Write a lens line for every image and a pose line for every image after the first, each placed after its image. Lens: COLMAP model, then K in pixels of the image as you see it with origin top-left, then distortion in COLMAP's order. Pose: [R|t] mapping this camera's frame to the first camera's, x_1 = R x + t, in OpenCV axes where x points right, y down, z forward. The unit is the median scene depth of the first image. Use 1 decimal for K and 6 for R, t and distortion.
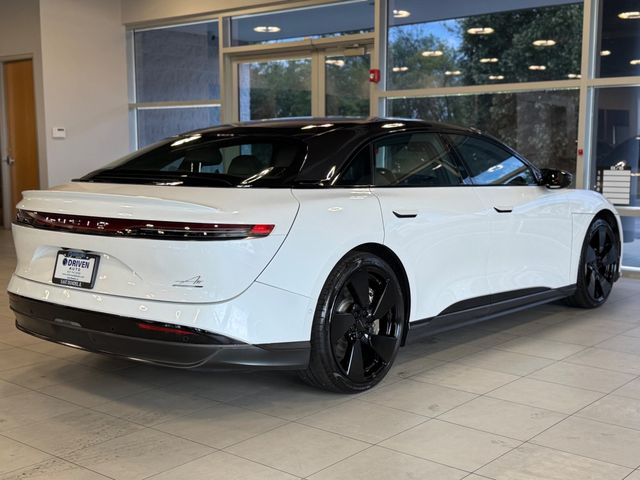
lens RADIAL K [[846.3, 0, 317.2], [0, 846.3, 238.2], [0, 0, 1]] dist [0.128375, 0.000000]
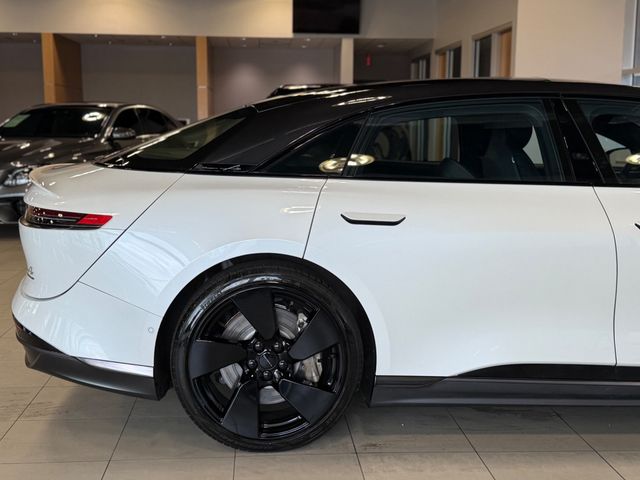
lens RADIAL K [[846.3, 0, 317.4], [0, 846.3, 242.2], [0, 0, 1]] dist [0.128375, 0.000000]
pose [[0.688173, 0.108435, -0.717398, 0.538143], [-0.083943, 0.994028, 0.069725, -0.051698], [0.720674, 0.012238, 0.693166, 0.461550]]
